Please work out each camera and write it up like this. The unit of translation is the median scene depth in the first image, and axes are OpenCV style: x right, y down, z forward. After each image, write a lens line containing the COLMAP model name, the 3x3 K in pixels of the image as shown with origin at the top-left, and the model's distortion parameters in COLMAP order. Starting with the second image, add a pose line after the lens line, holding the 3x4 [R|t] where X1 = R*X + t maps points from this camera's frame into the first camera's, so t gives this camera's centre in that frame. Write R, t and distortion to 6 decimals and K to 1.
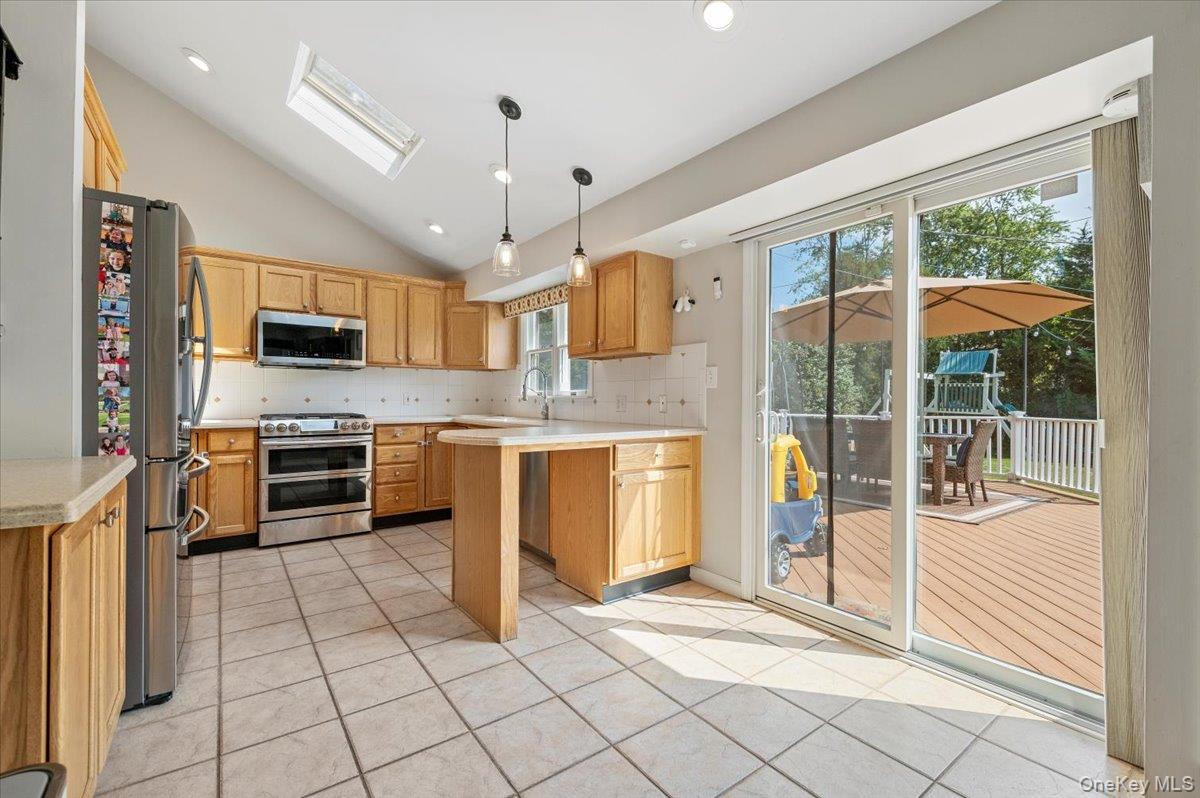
lens RADIAL K [[518.7, 0, 605.6], [0, 518.7, 400.0], [0, 0, 1]] dist [0.017535, -0.008071]
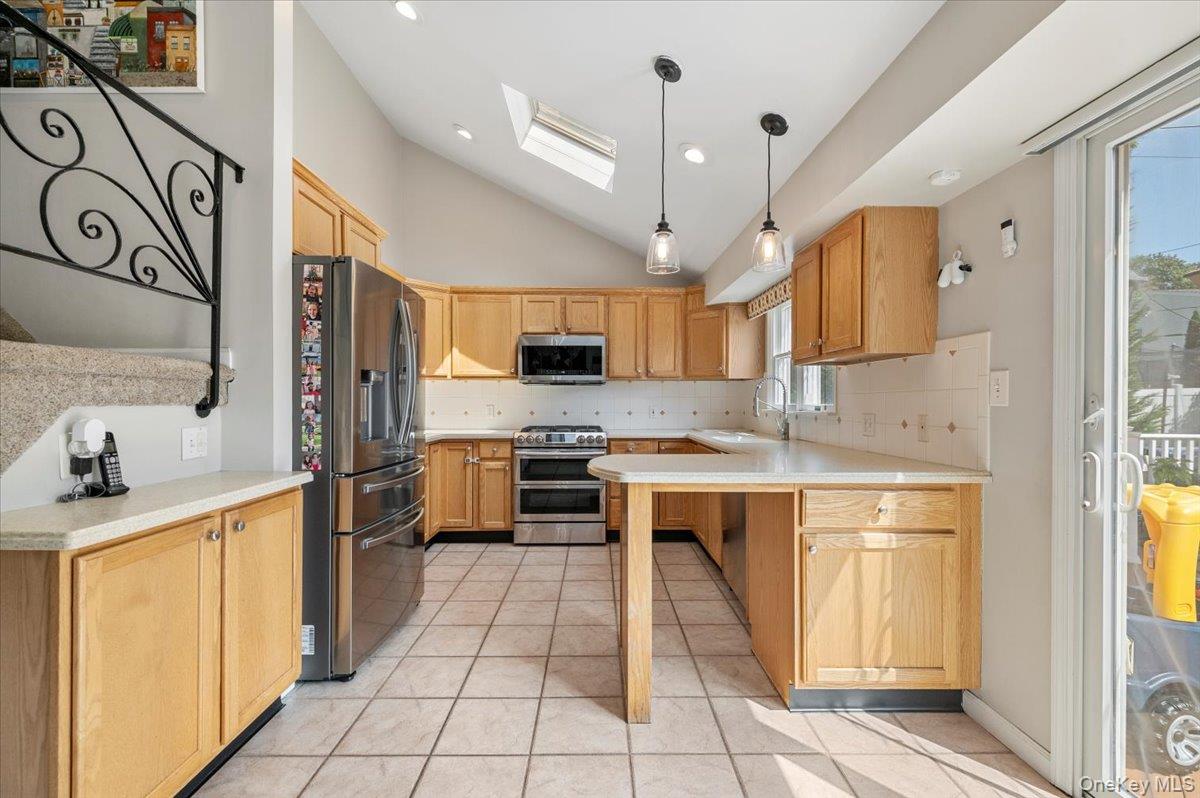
lens RADIAL K [[518.7, 0, 597.9], [0, 518.7, 403.8], [0, 0, 1]] dist [0.017535, -0.008071]
pose [[0.805104, -0.002178, -0.593130, 0.159961], [0.002027, 0.999998, -0.000921, -0.022630], [0.593130, -0.000460, 0.805106, 0.200962]]
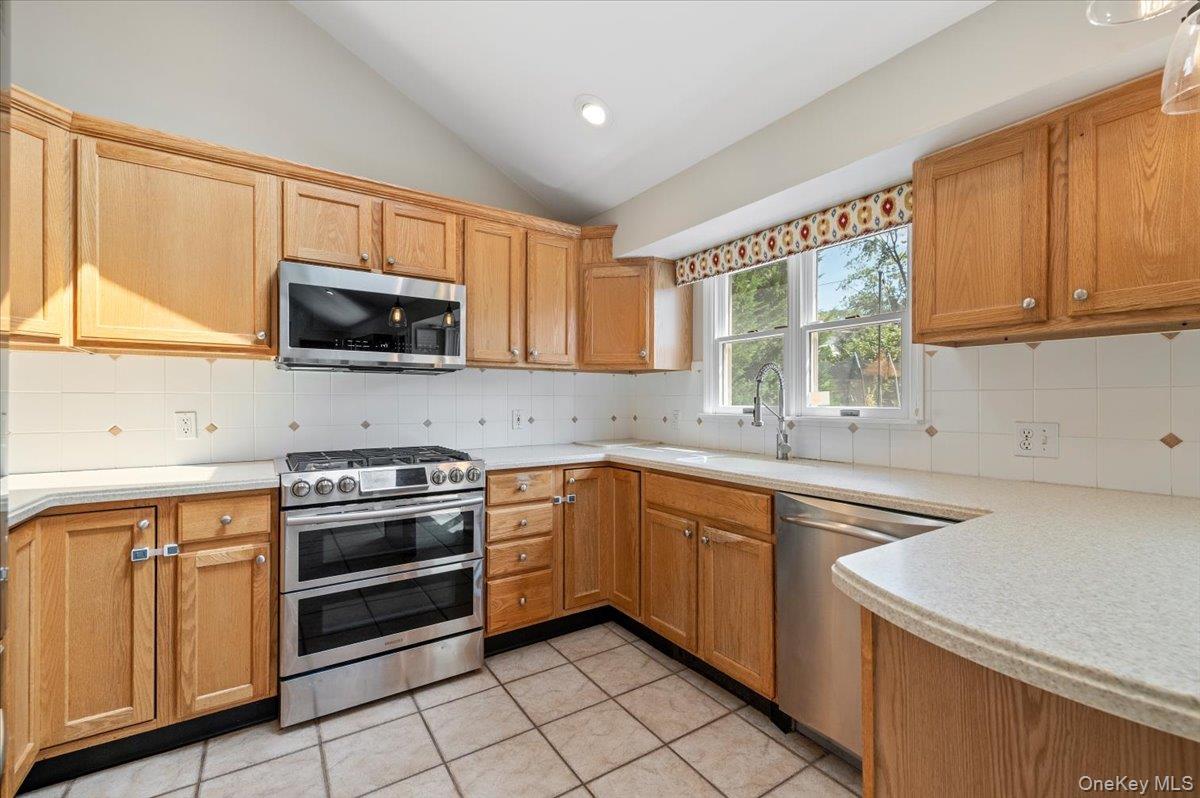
lens RADIAL K [[518.7, 0, 605.2], [0, 518.7, 399.6], [0, 0, 1]] dist [0.017535, -0.008071]
pose [[0.998621, -0.005908, -0.052170, -0.333421], [0.005510, 0.999955, -0.007775, -0.027307], [0.052213, 0.007477, 0.998608, 0.526594]]
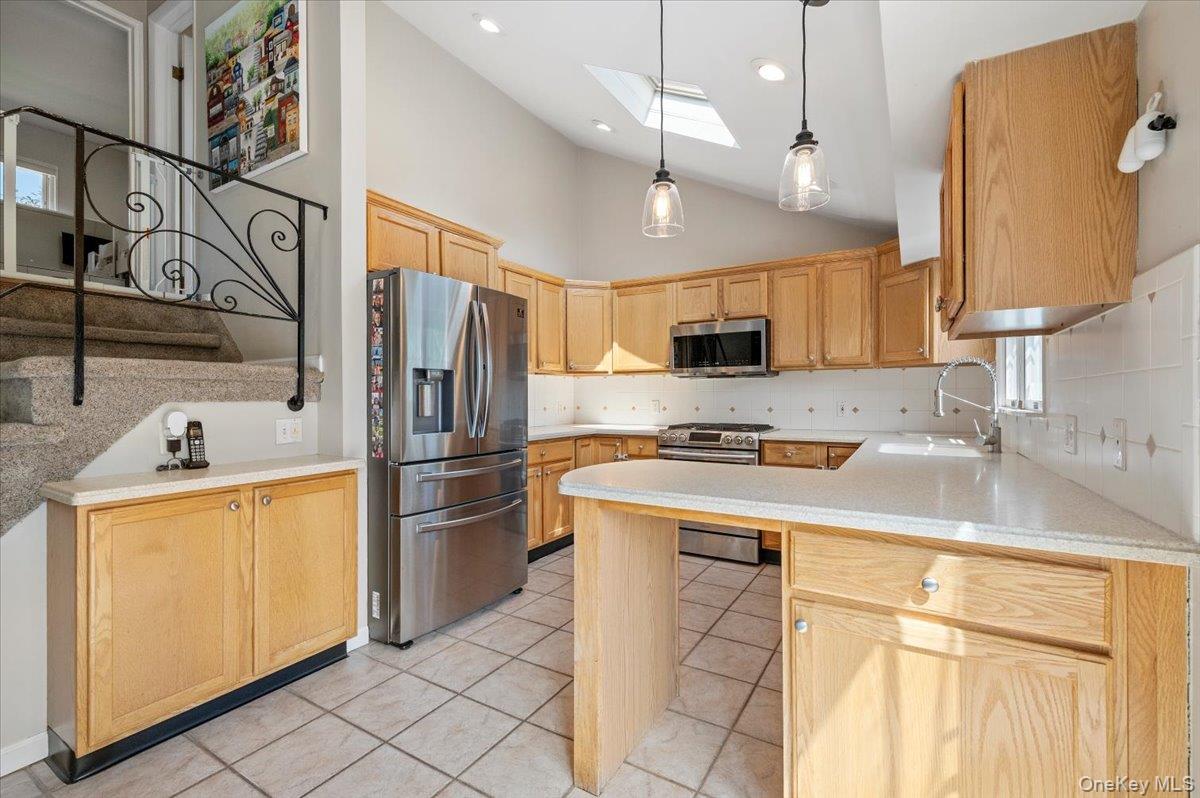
lens RADIAL K [[518.7, 0, 600.9], [0, 518.7, 397.3], [0, 0, 1]] dist [0.017535, -0.008071]
pose [[0.374959, -0.005674, -0.927024, 0.287417], [0.003917, 0.999982, -0.004536, -0.023028], [0.927033, -0.001930, 0.374975, 0.502231]]
